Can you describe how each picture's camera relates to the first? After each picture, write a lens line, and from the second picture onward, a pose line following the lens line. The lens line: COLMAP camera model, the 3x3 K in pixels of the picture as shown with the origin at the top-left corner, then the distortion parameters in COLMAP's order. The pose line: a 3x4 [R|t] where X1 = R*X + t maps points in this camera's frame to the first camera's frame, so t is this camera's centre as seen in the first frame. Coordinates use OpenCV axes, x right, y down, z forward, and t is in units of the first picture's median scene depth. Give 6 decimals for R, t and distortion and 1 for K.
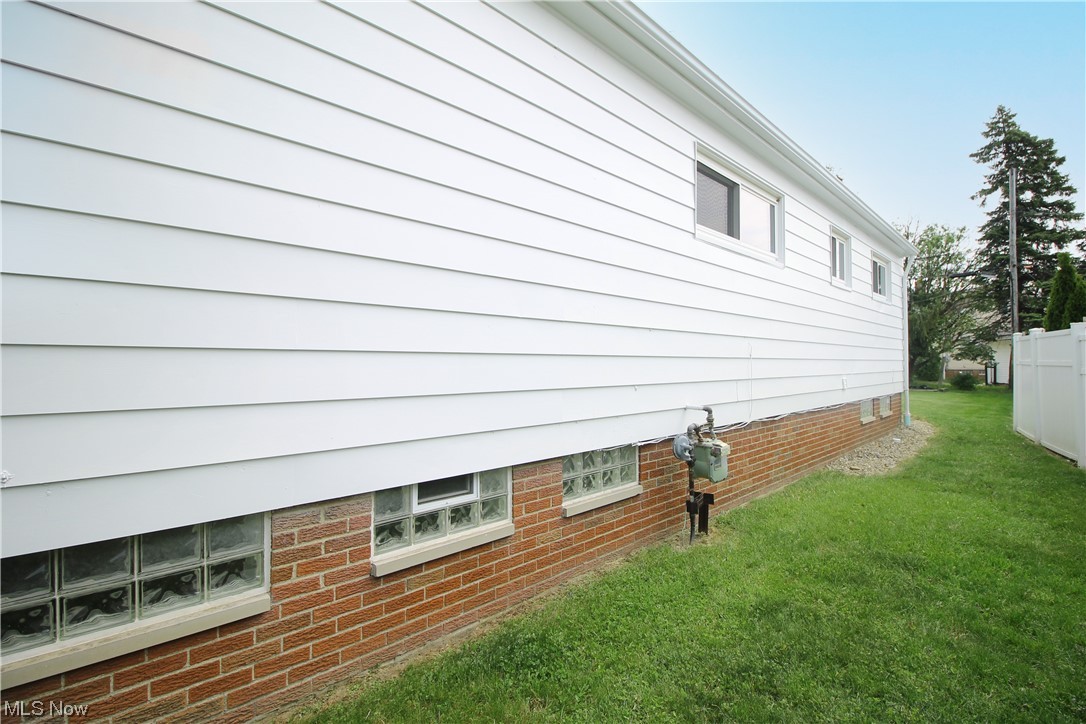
lens RADIAL K [[516.7, 0, 544.0], [0, 516.7, 347.4], [0, 0, 1]] dist [-0.002323, -0.001162]
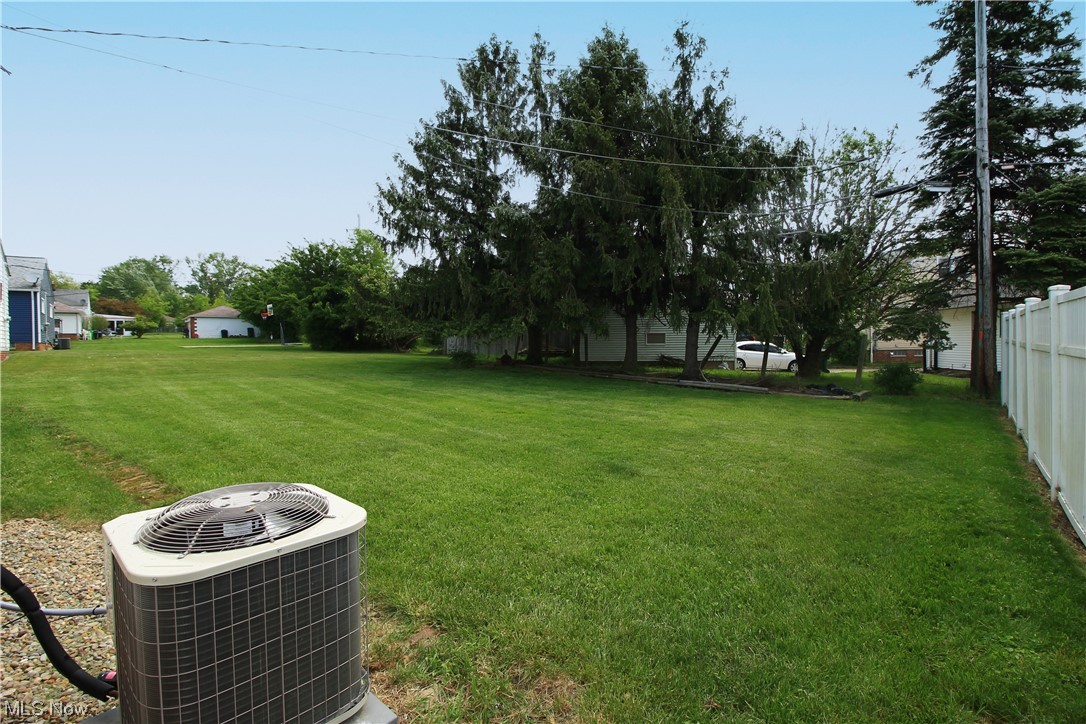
lens RADIAL K [[516.7, 0, 544.0], [0, 516.7, 347.4], [0, 0, 1]] dist [-0.002323, -0.001162]
pose [[0.996020, -0.021050, 0.086607, 0.363843], [0.018490, 0.999371, 0.030251, 0.007941], [-0.087190, -0.028529, 0.995783, 0.451247]]
